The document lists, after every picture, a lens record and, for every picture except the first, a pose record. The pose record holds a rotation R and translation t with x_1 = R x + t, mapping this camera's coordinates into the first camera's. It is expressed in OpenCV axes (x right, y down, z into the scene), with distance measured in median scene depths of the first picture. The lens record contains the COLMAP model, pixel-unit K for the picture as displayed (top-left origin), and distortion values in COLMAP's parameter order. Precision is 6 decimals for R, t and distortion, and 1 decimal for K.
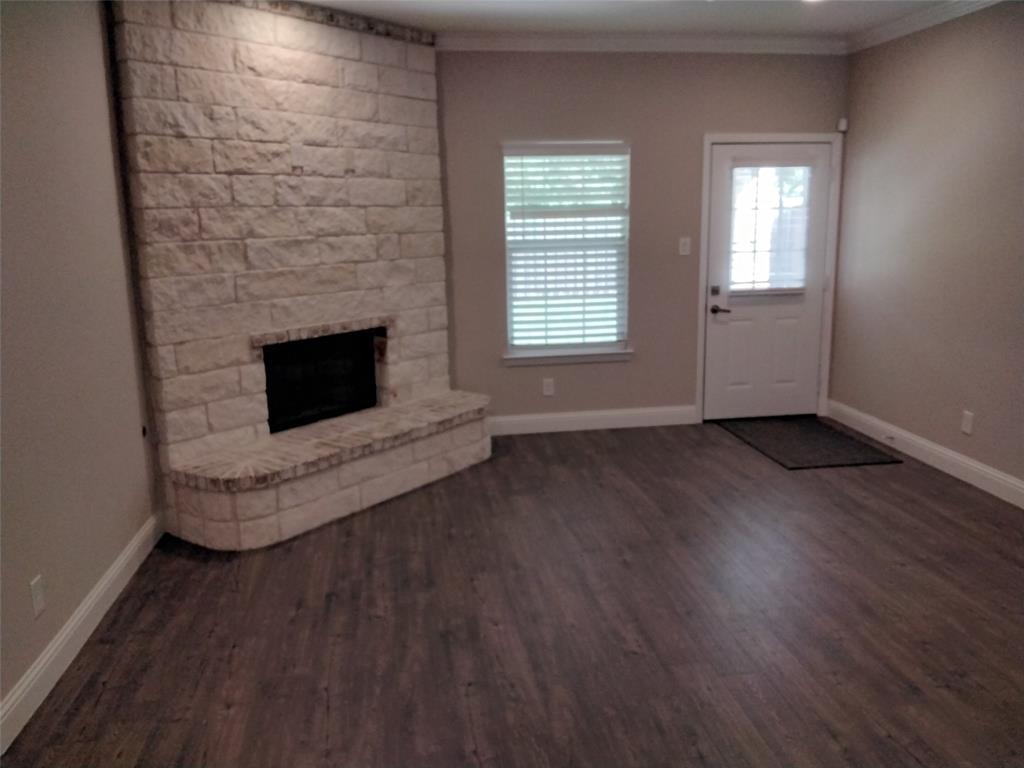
lens RADIAL K [[810.2, 0, 514.3], [0, 810.2, 366.0], [0, 0, 1]] dist [0.122540, -0.283176]
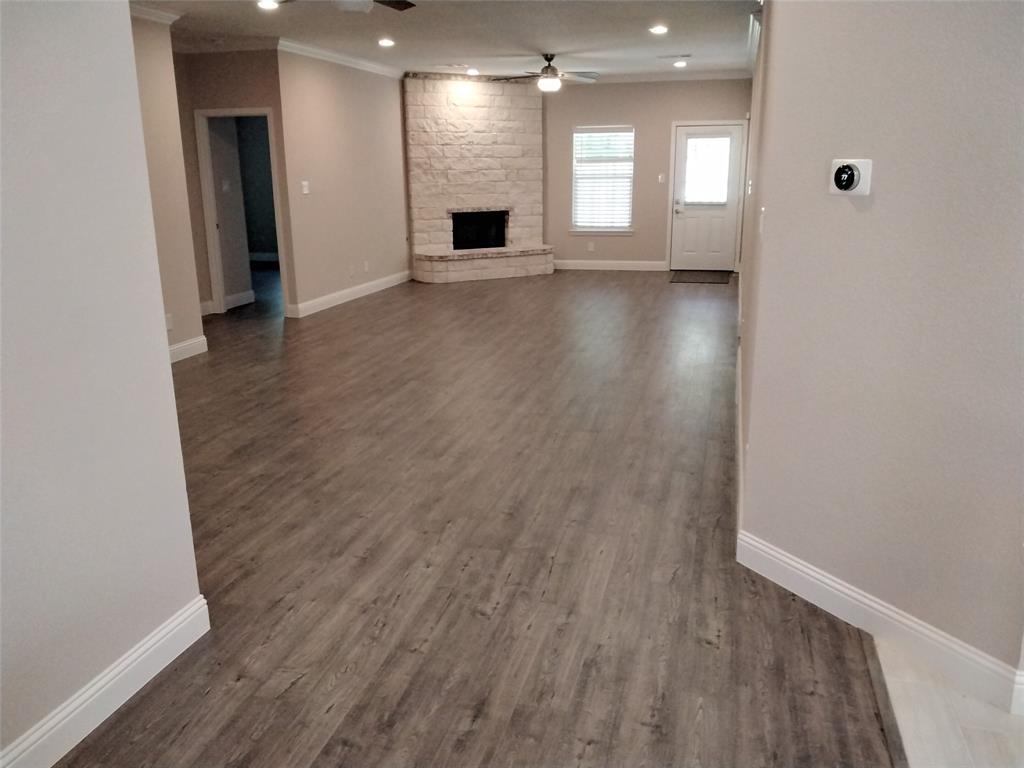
lens RADIAL K [[810.2, 0, 514.3], [0, 810.2, 366.0], [0, 0, 1]] dist [0.122540, -0.283176]
pose [[0.916324, 0.108717, -0.385398, 0.844291], [-0.083023, 0.993106, 0.082750, 0.209321], [0.391737, -0.043829, 0.919033, -1.204178]]
